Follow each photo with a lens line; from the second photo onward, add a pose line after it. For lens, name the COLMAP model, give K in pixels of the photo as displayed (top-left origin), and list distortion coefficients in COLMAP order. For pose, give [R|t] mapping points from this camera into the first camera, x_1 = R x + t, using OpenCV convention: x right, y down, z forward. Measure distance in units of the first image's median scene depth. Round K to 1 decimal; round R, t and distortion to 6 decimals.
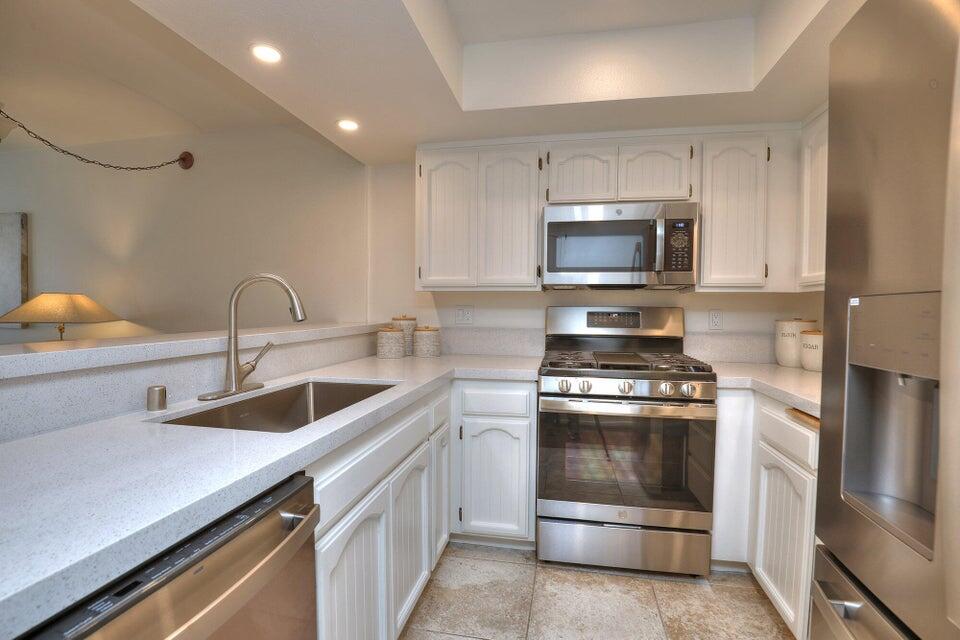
lens RADIAL K [[455.5, 0, 480.0], [0, 455.5, 320.0], [0, 0, 1]] dist [-0.001305, -0.000098]
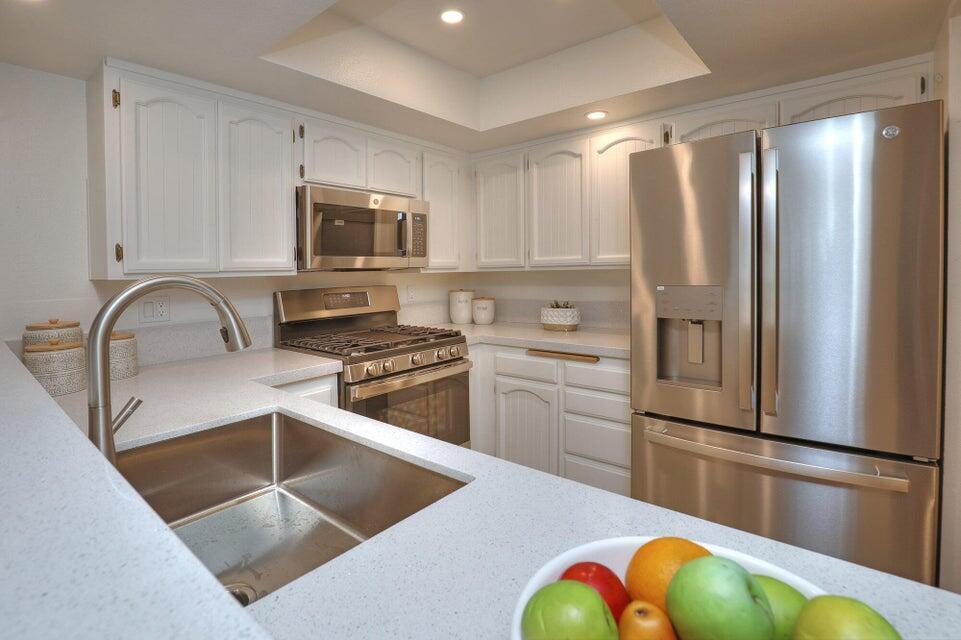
lens RADIAL K [[464.3, 0, 481.6], [0, 464.3, 275.3], [0, 0, 1]] dist [0.000648, 0.000086]
pose [[0.472050, -0.034547, 0.880895, -0.554739], [0.046650, 0.998811, 0.014173, -0.065771], [-0.880337, 0.034403, 0.473100, 0.266516]]
